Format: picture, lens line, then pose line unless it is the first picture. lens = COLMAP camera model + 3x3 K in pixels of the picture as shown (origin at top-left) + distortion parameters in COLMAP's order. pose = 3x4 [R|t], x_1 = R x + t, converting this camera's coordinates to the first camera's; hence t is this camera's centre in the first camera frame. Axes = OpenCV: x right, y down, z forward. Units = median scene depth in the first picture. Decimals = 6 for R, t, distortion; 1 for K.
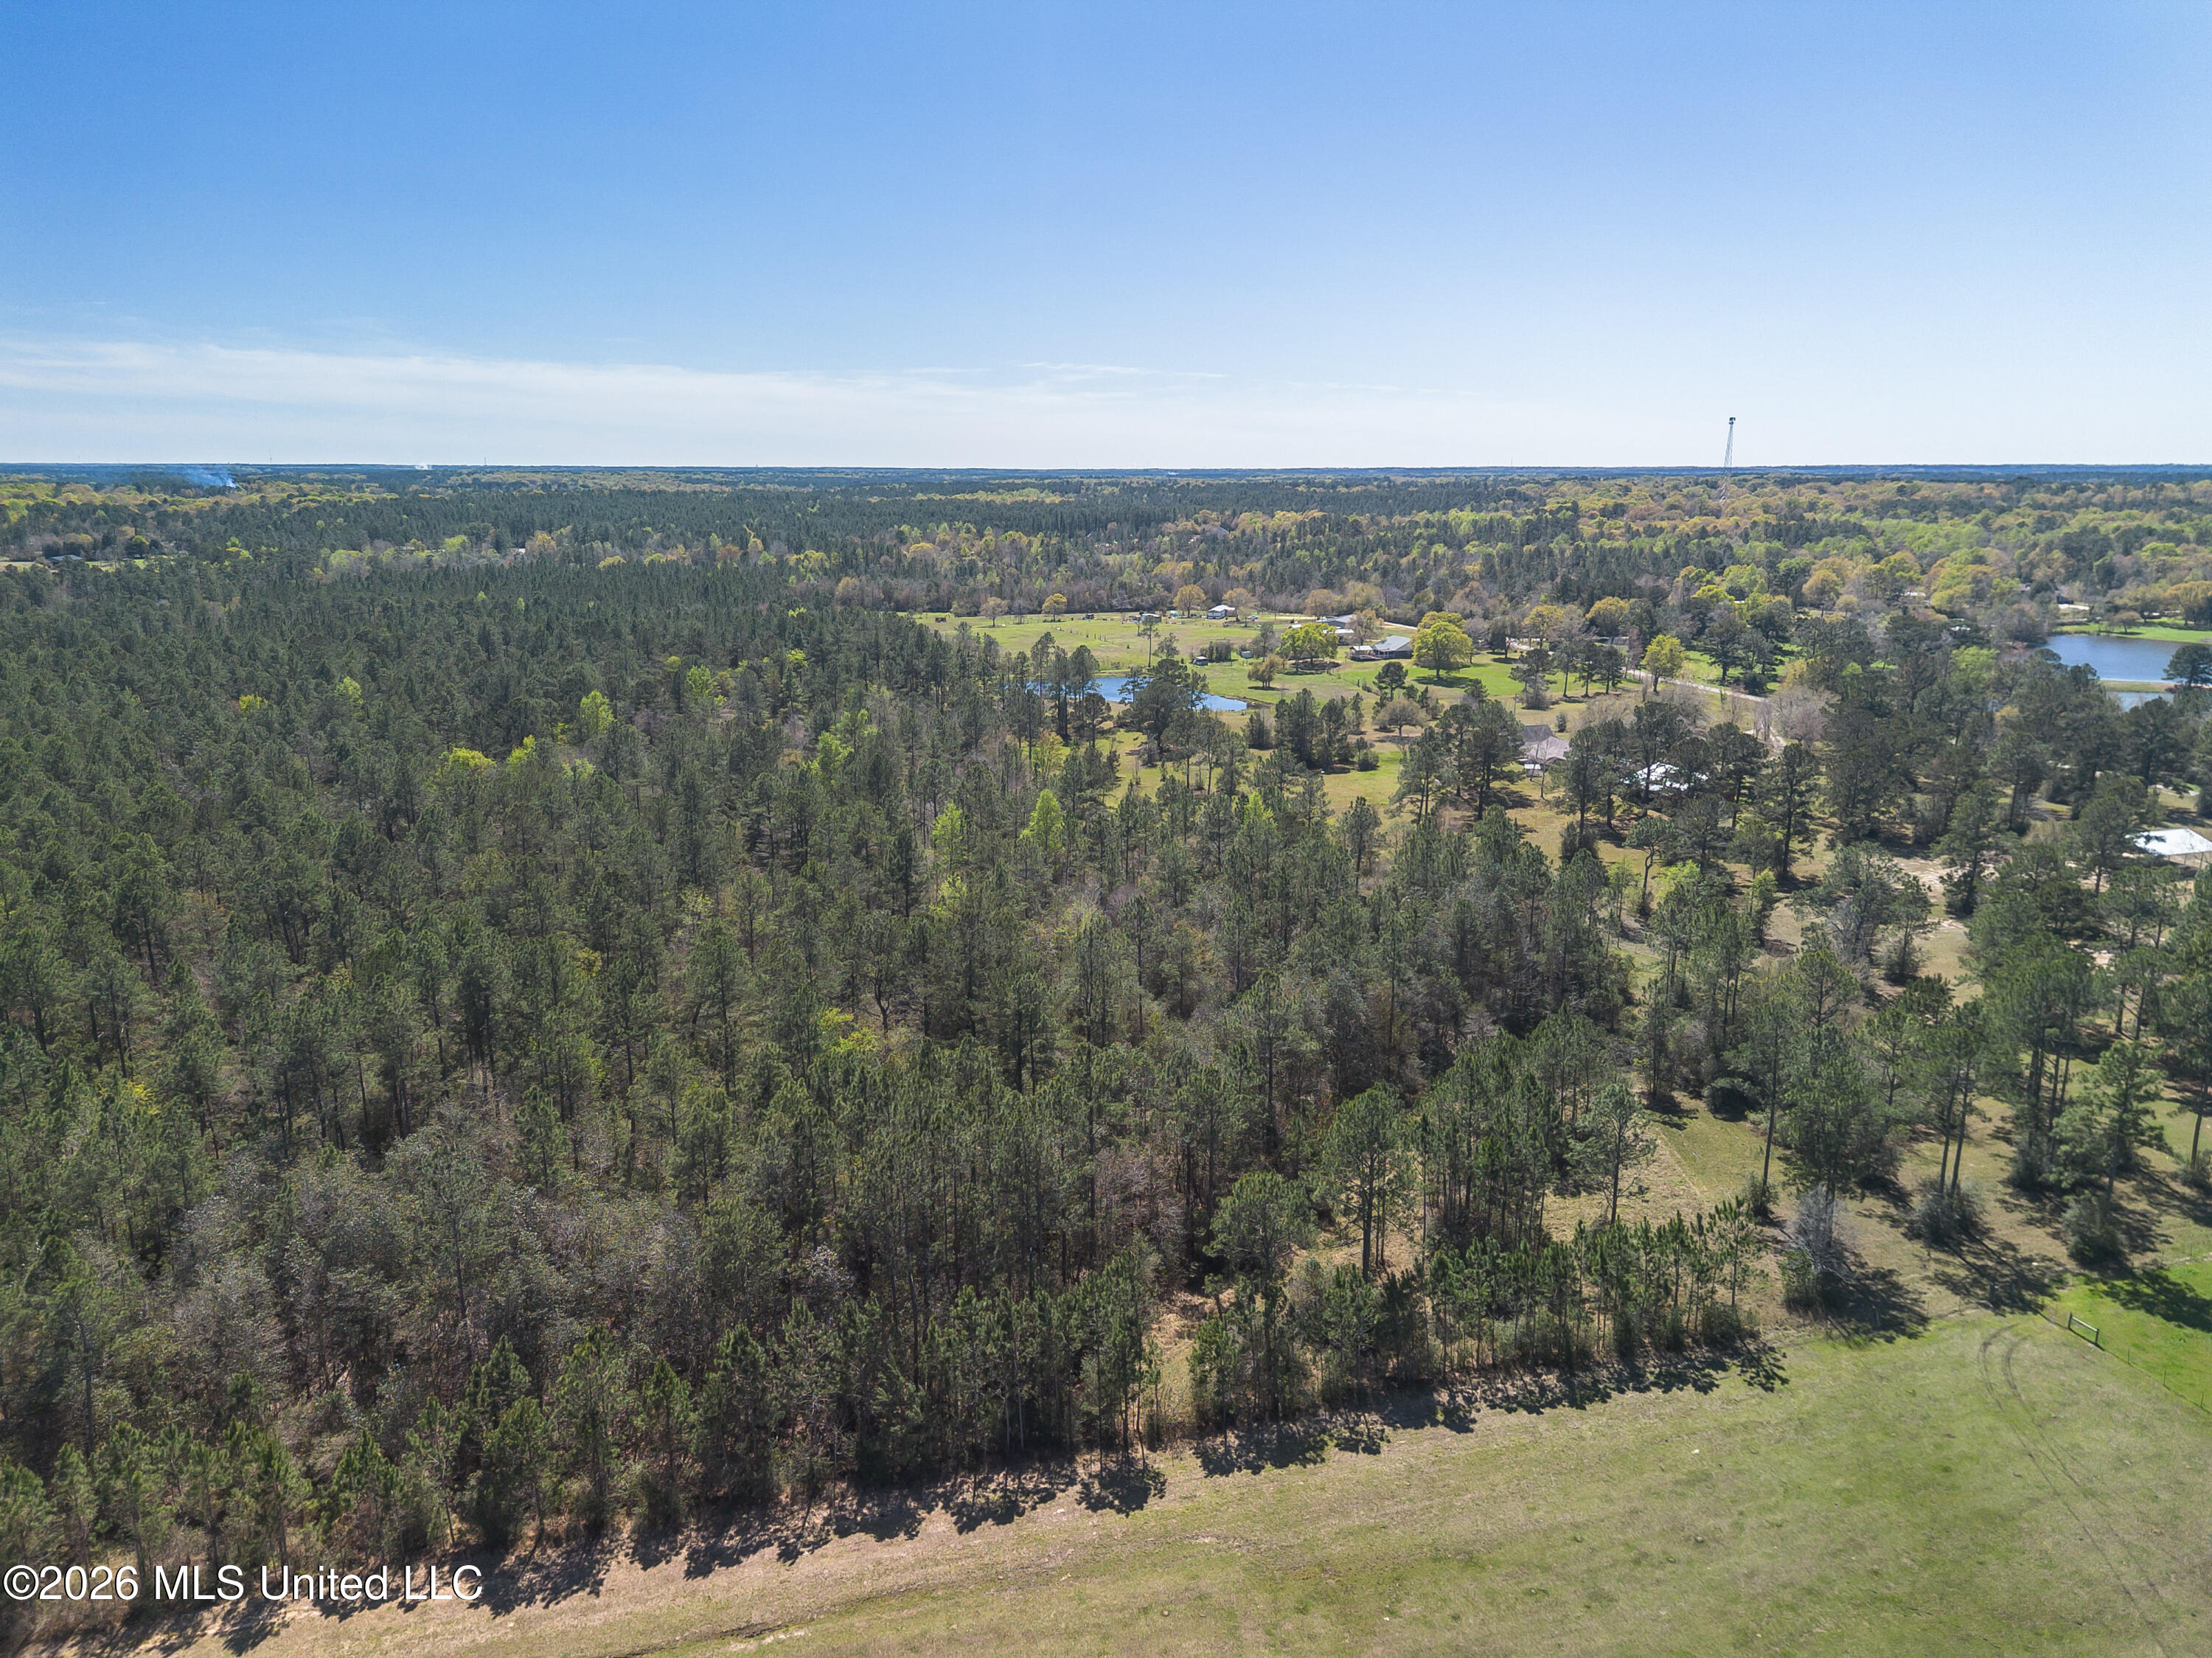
lens RADIAL K [[1569.6, 0, 1106.7], [0, 1569.6, 829.0], [0, 0, 1]] dist [0.088691, -0.090043]
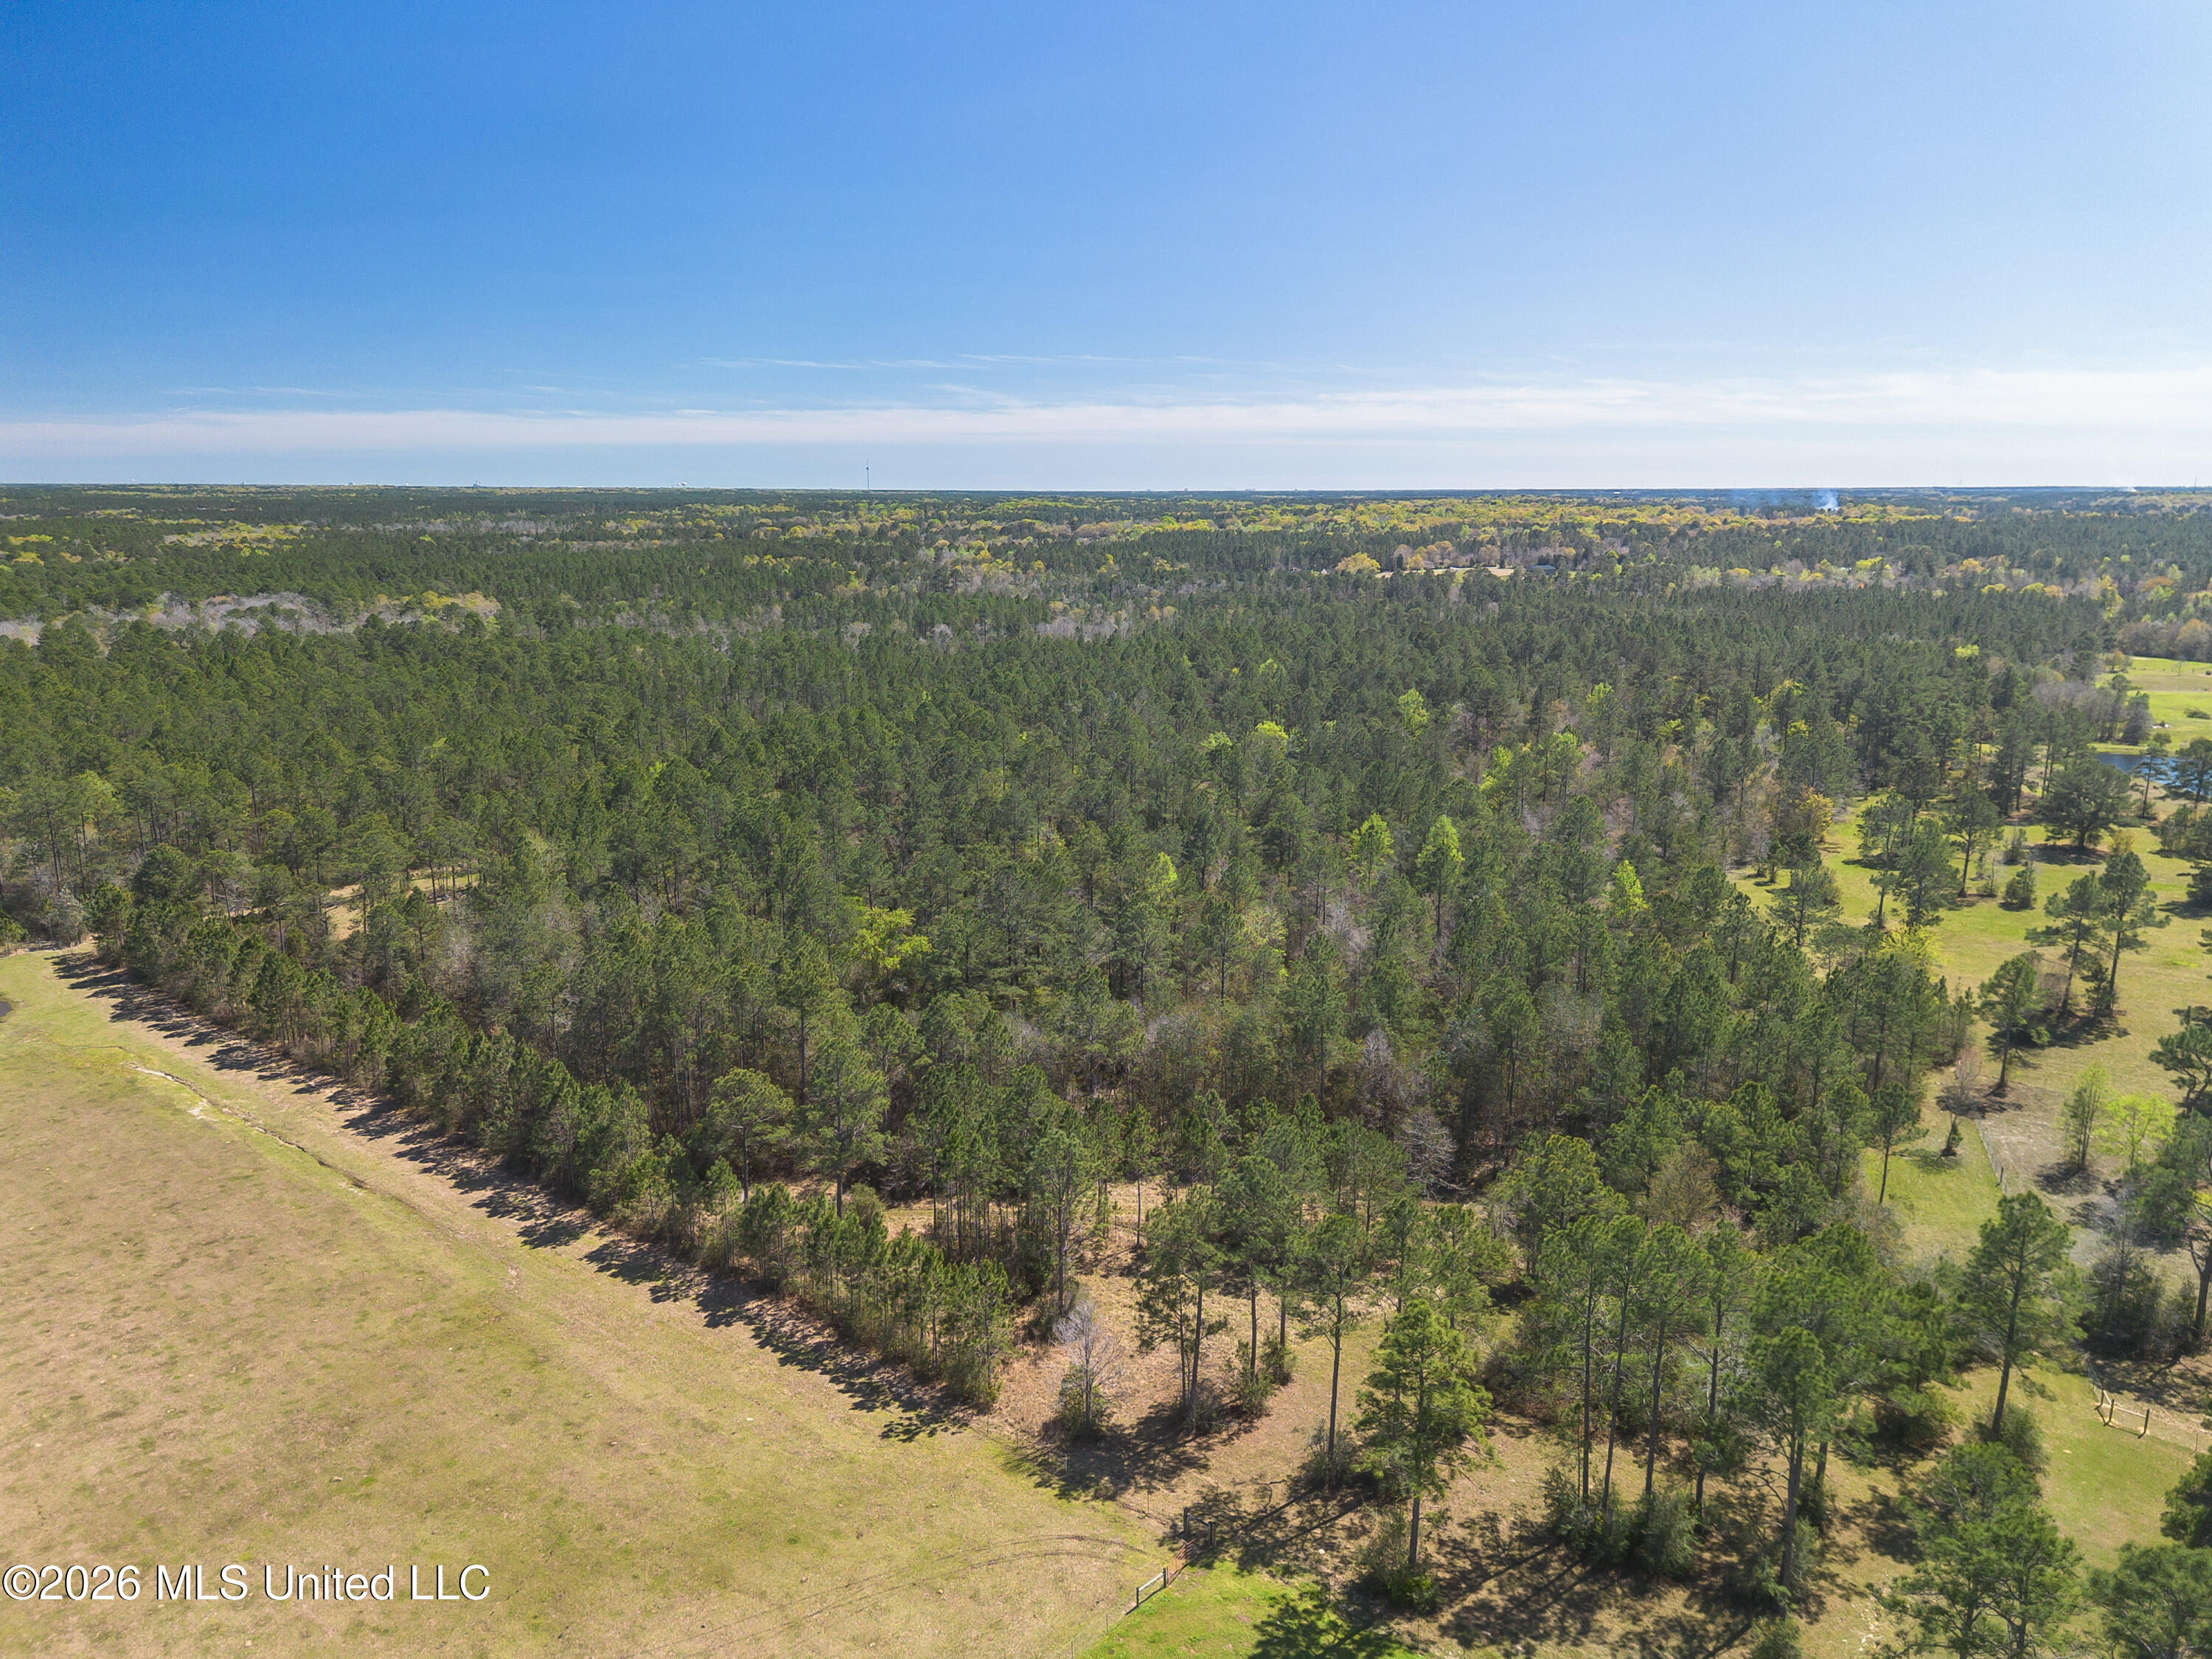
lens RADIAL K [[1564.7, 0, 1104.0], [0, 1564.7, 829.5], [0, 0, 1]] dist [0.040165, 0.001176]
pose [[0.556745, 0.175062, -0.812027, 0.911372], [-0.184605, 0.979171, 0.084527, -0.087633], [0.809911, 0.102845, 0.577466, 0.392614]]
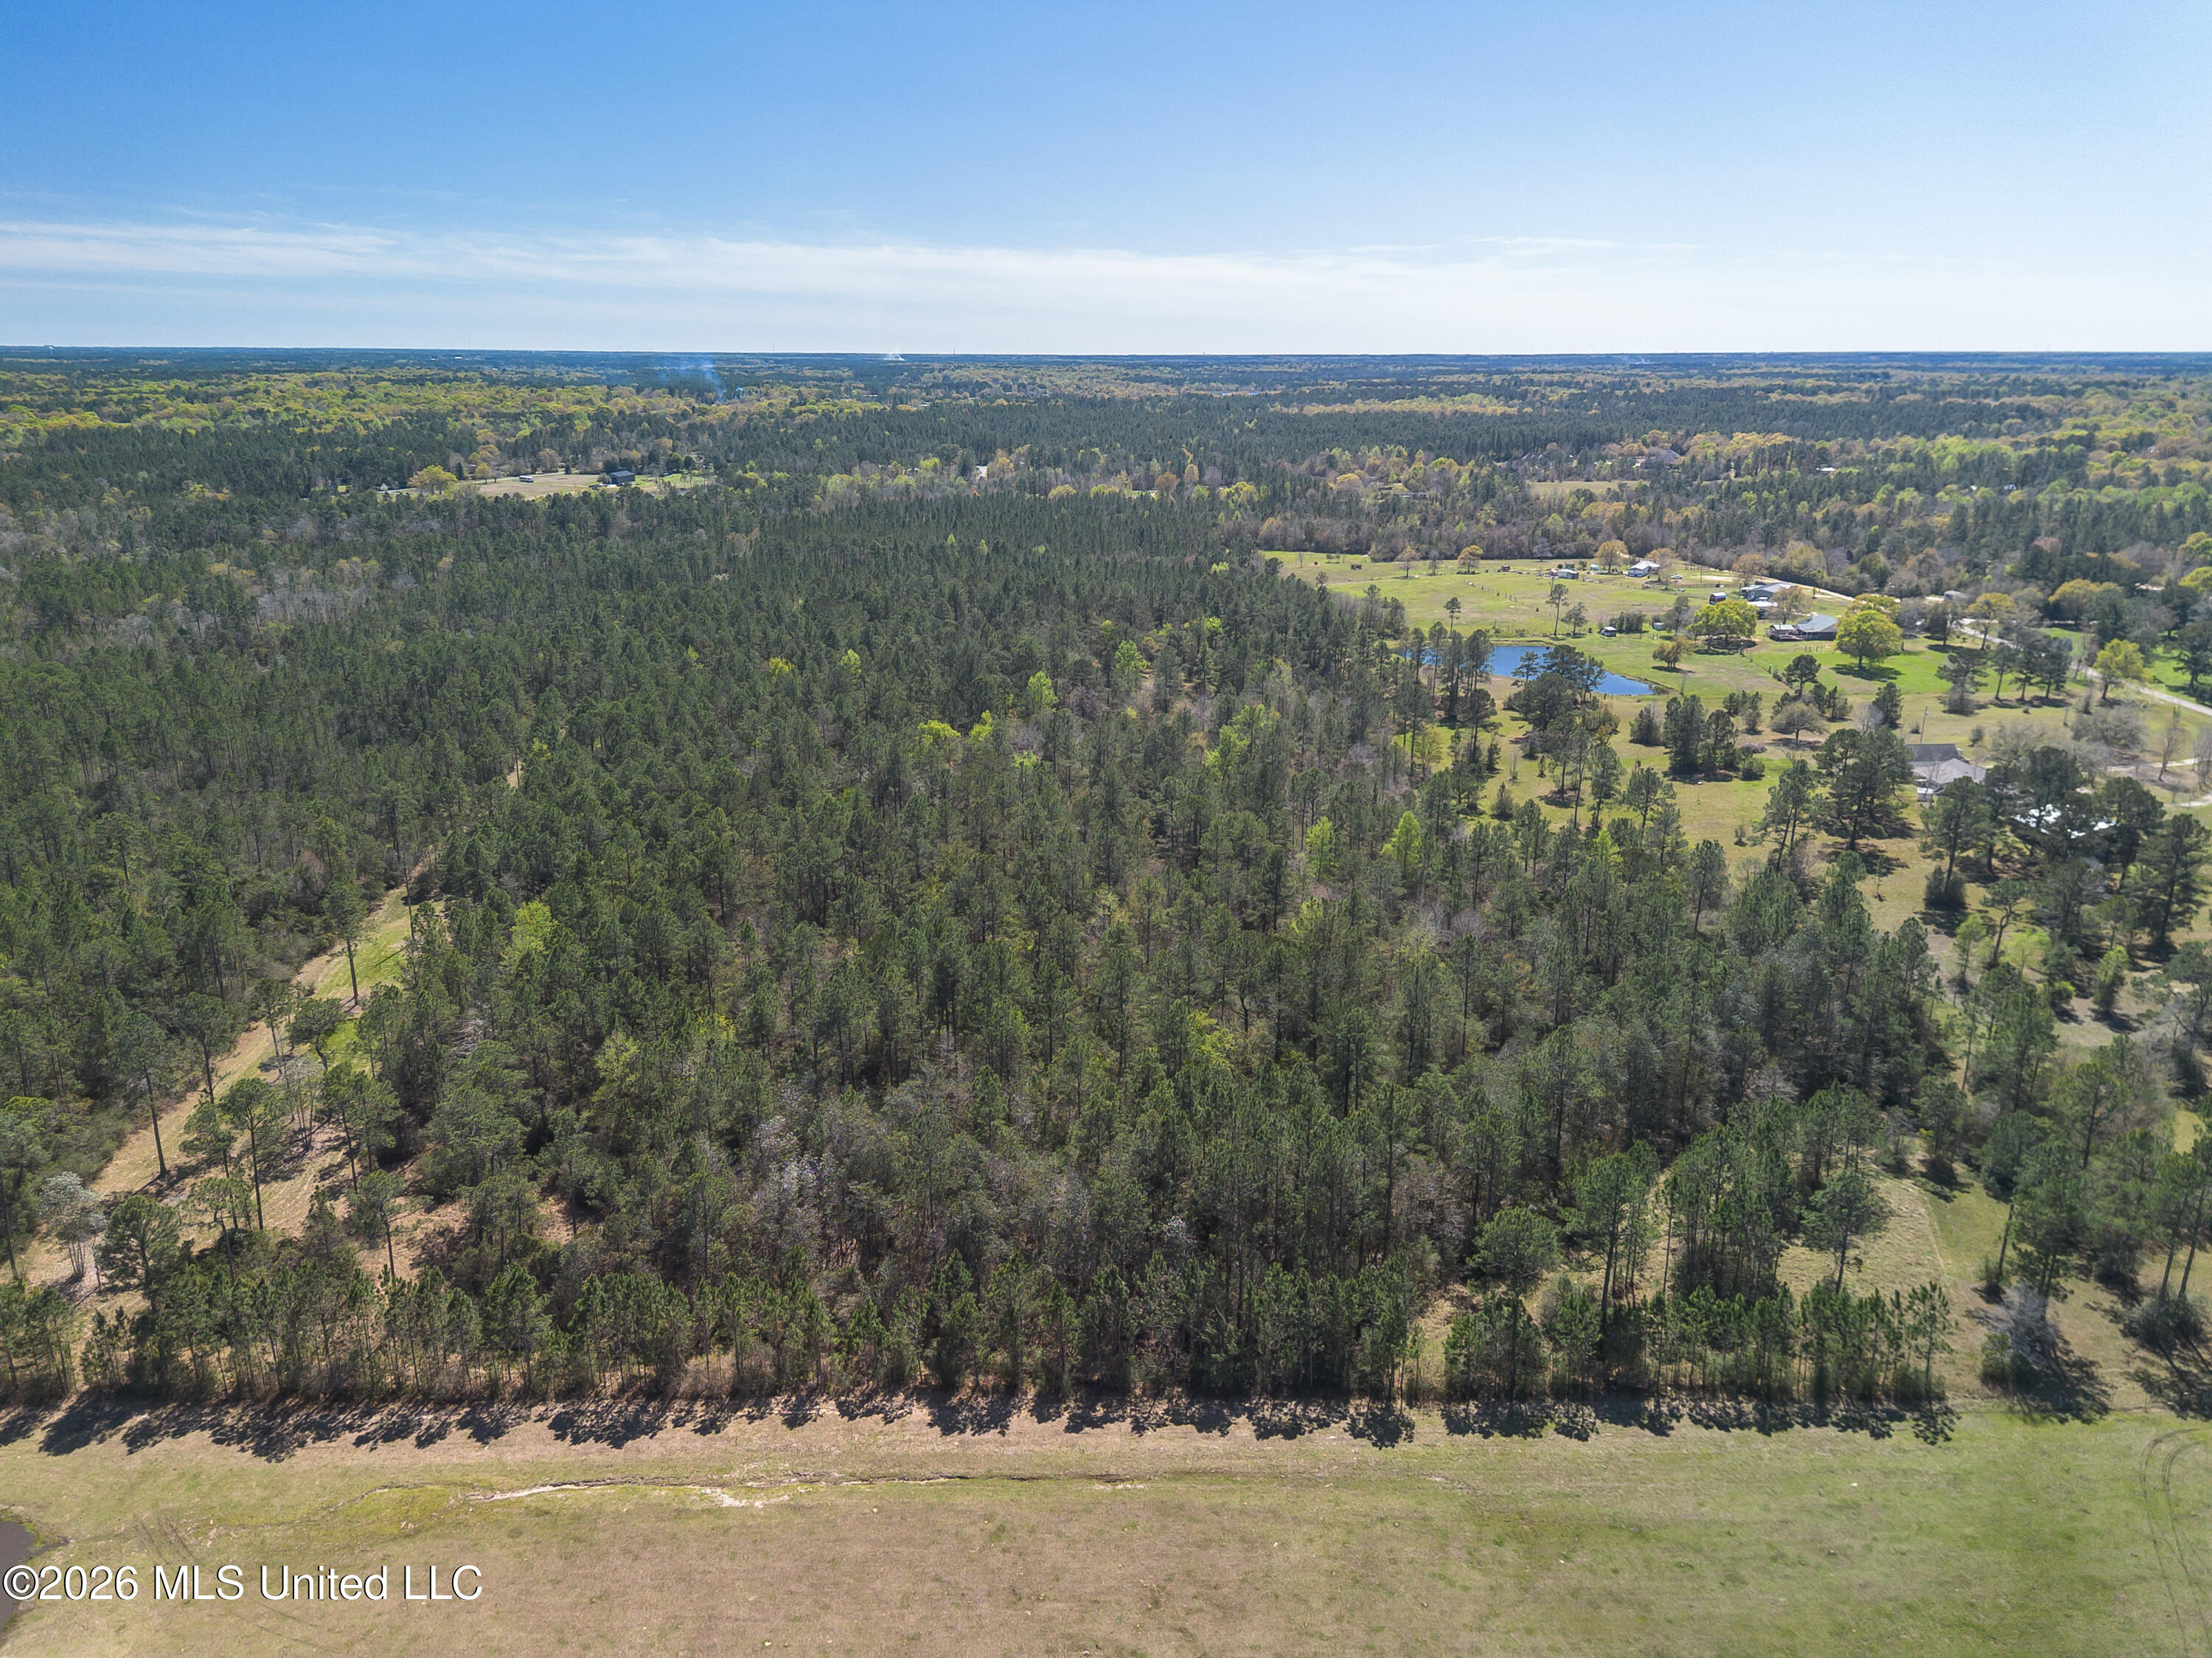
lens RADIAL K [[1564.0, 0, 1105.1], [0, 1564.0, 832.1], [0, 0, 1]] dist [0.090176, -0.096522]
pose [[0.963152, 0.082155, -0.256104, 0.060302], [-0.063759, 0.994807, 0.079339, -0.125216], [0.261292, -0.060086, 0.963388, -0.224568]]
